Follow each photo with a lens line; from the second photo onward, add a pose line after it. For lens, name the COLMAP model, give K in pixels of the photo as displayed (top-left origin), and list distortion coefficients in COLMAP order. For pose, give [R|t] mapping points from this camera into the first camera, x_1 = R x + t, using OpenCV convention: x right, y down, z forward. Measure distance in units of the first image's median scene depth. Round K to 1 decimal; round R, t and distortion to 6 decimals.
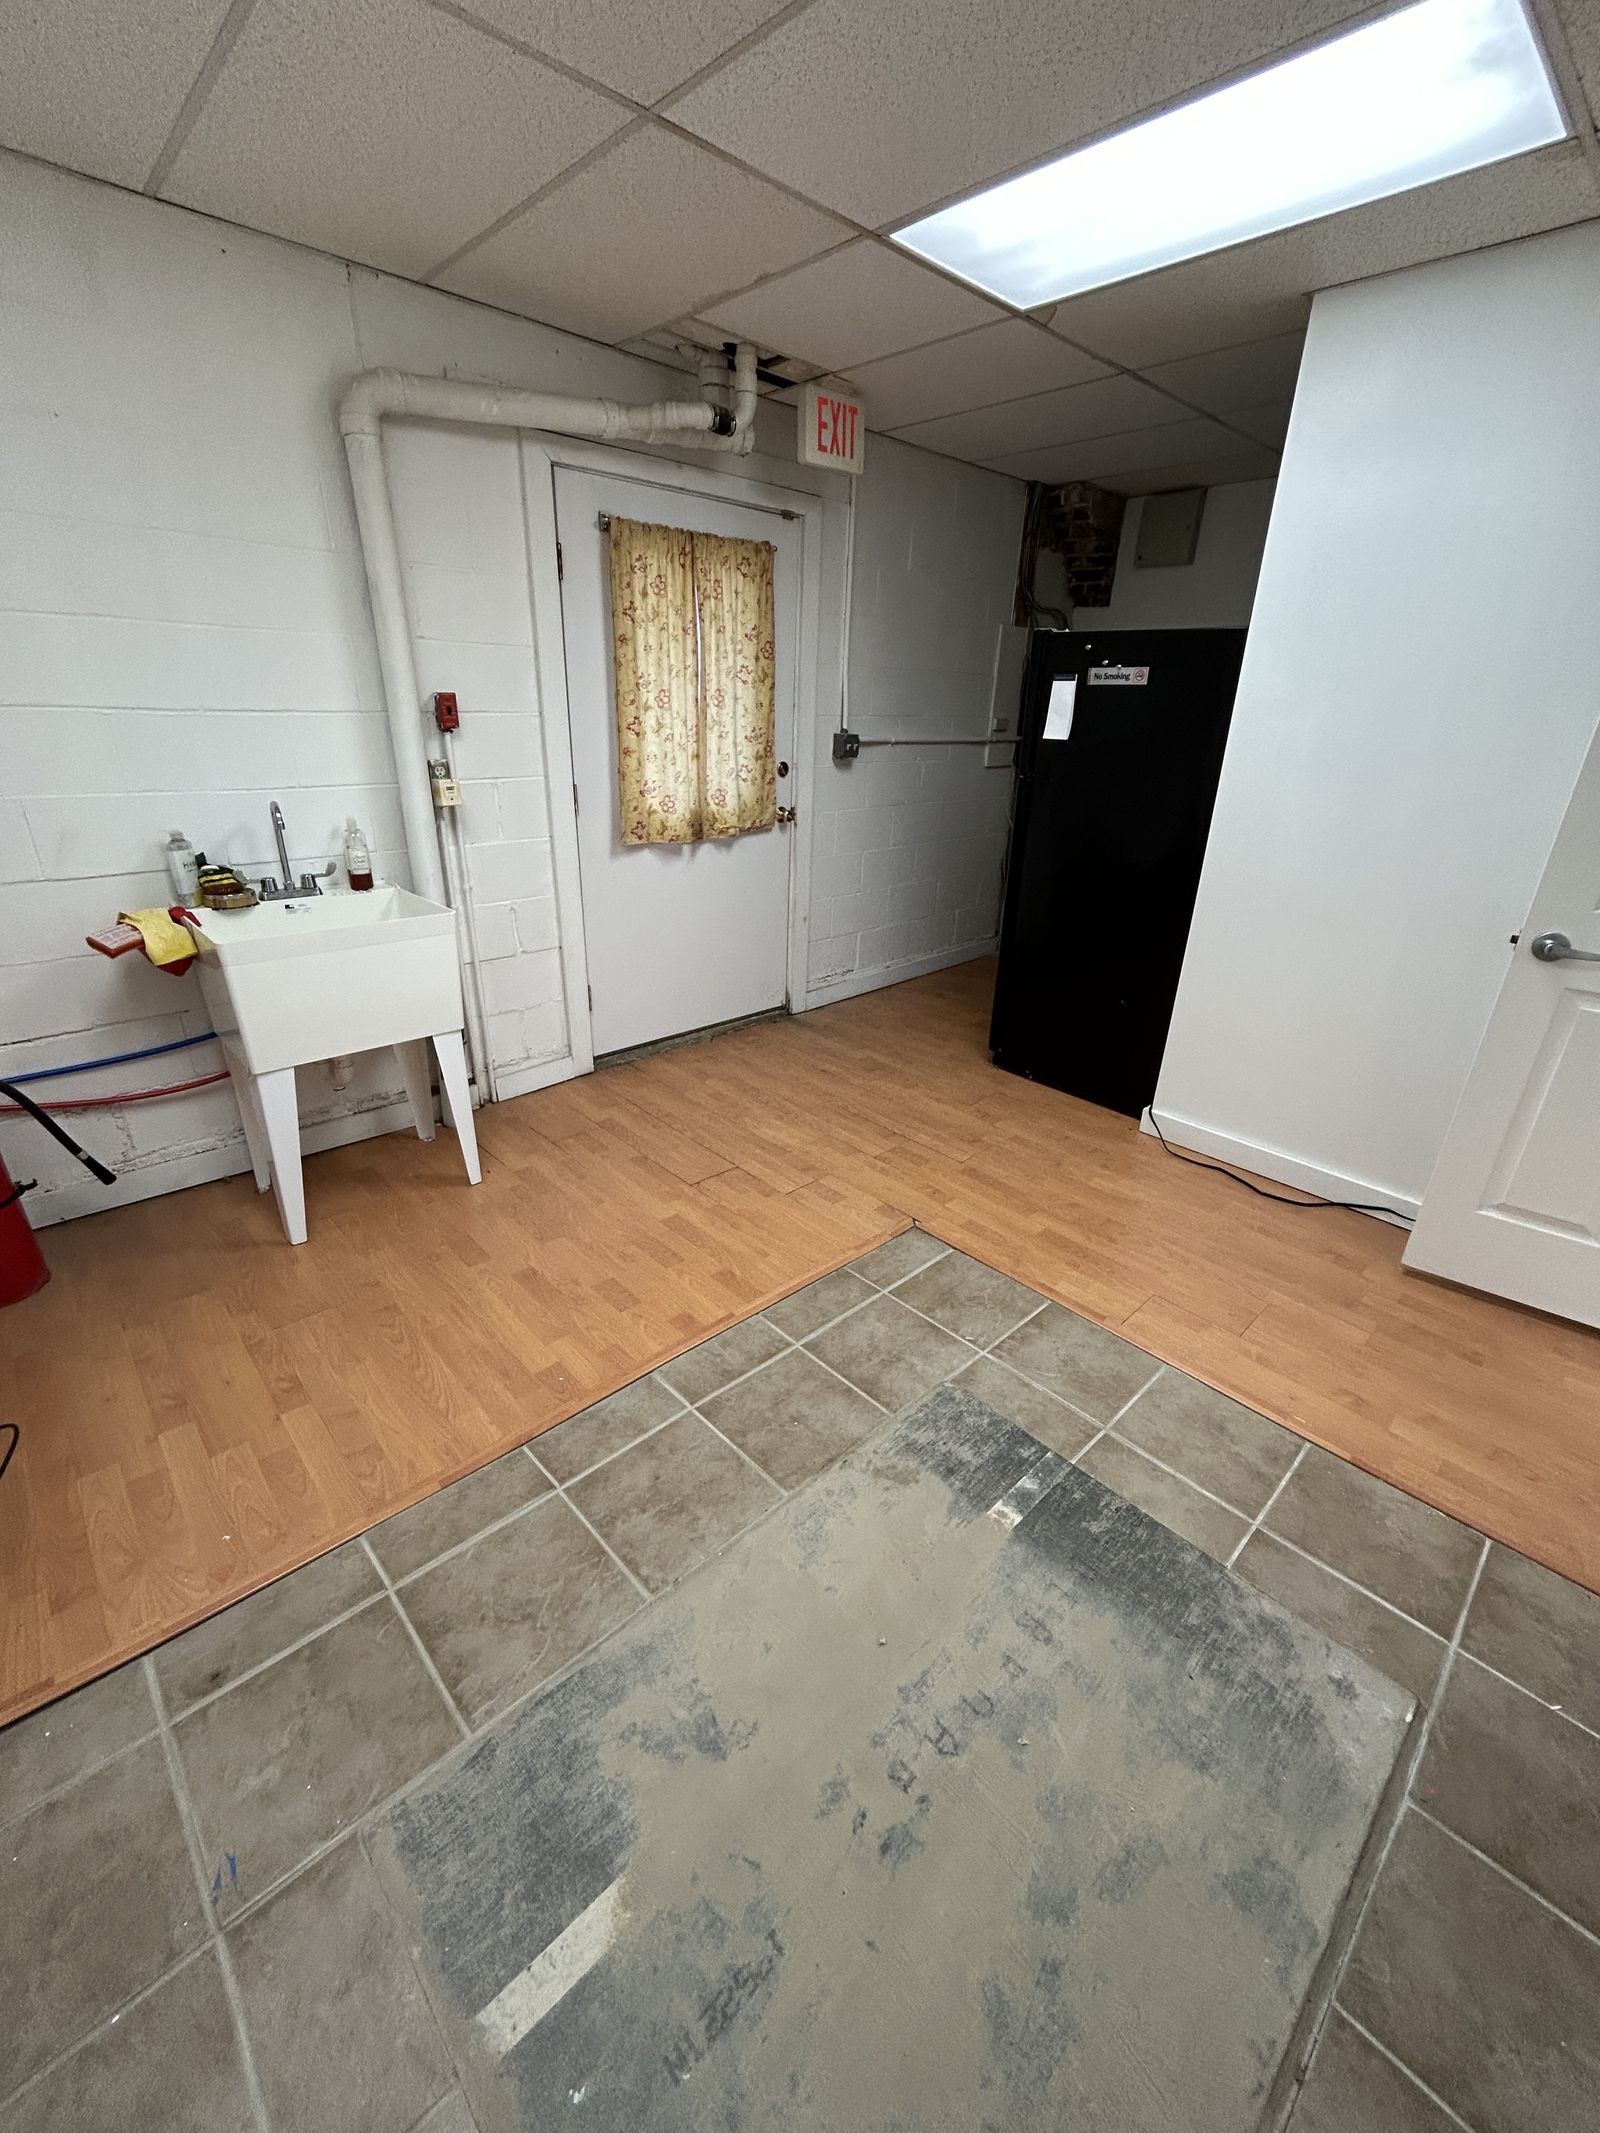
lens RADIAL K [[856.6, 0, 791.4], [0, 856.6, 1061.6], [0, 0, 1]] dist [-0.009956, 0.000049]
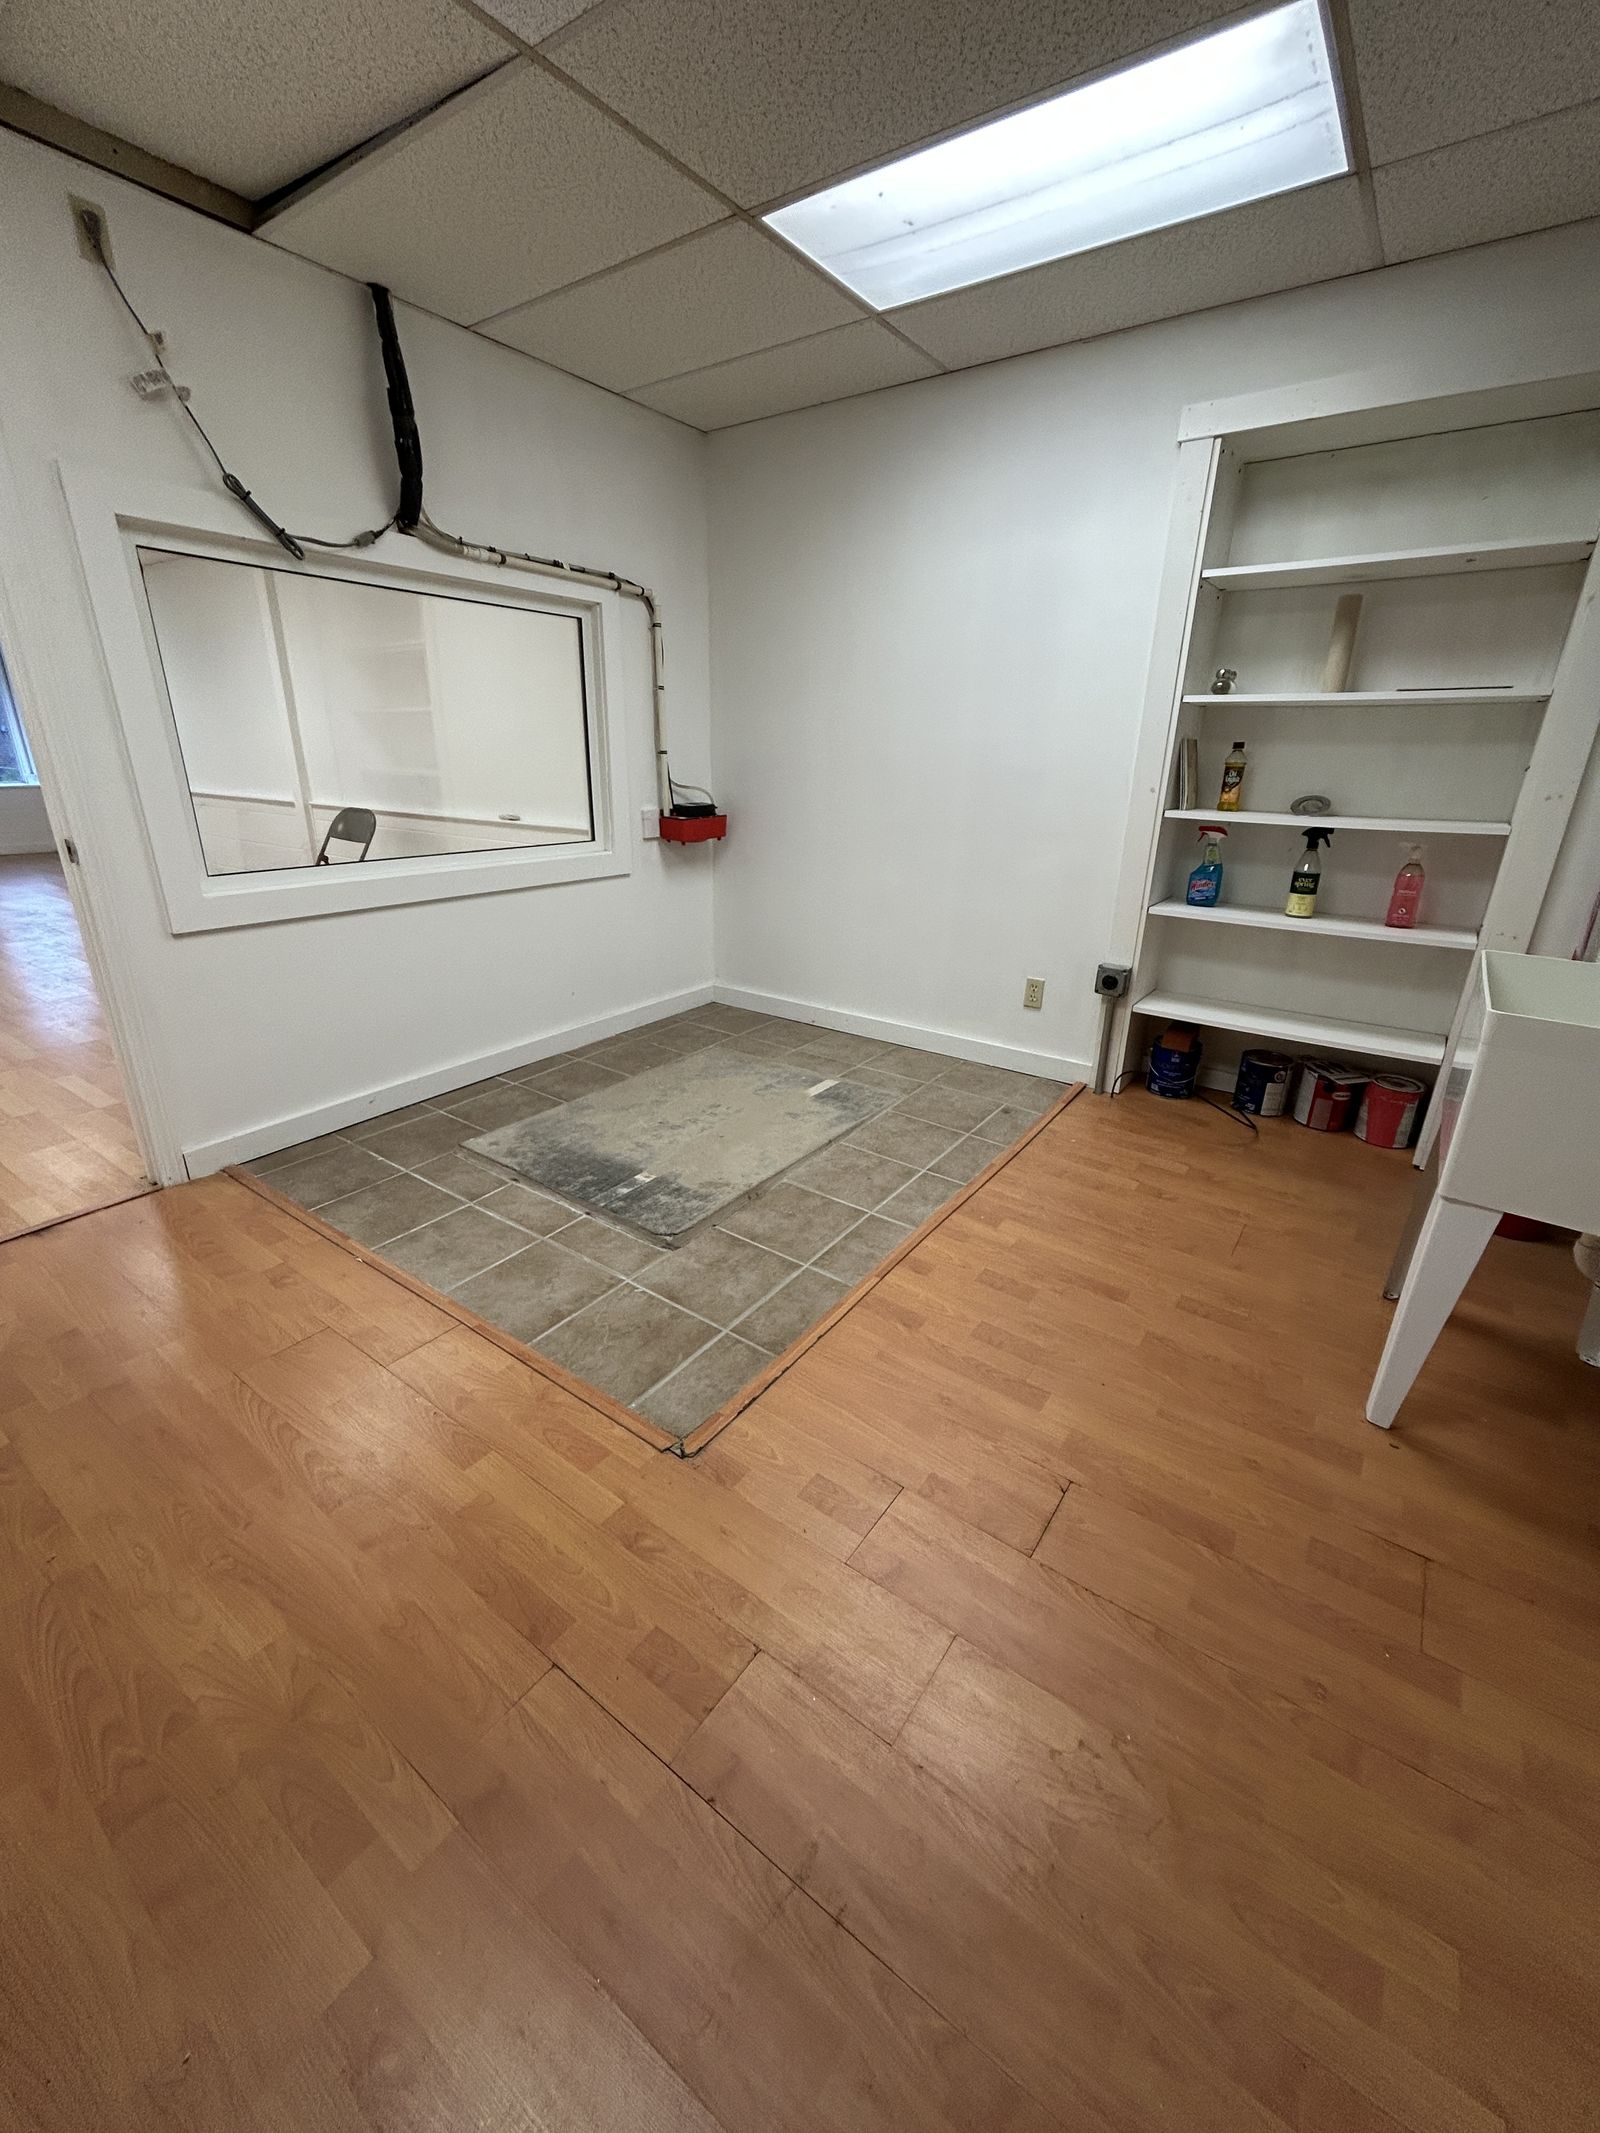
lens RADIAL K [[856.6, 0, 799.3], [0, 856.6, 1064.5], [0, 0, 1]] dist [-0.009956, 0.000049]
pose [[-0.978642, 0.024325, -0.204129, 0.248029], [-0.121499, 0.732546, 0.669787, -0.613064], [0.165827, 0.680283, -0.713944, 1.744066]]
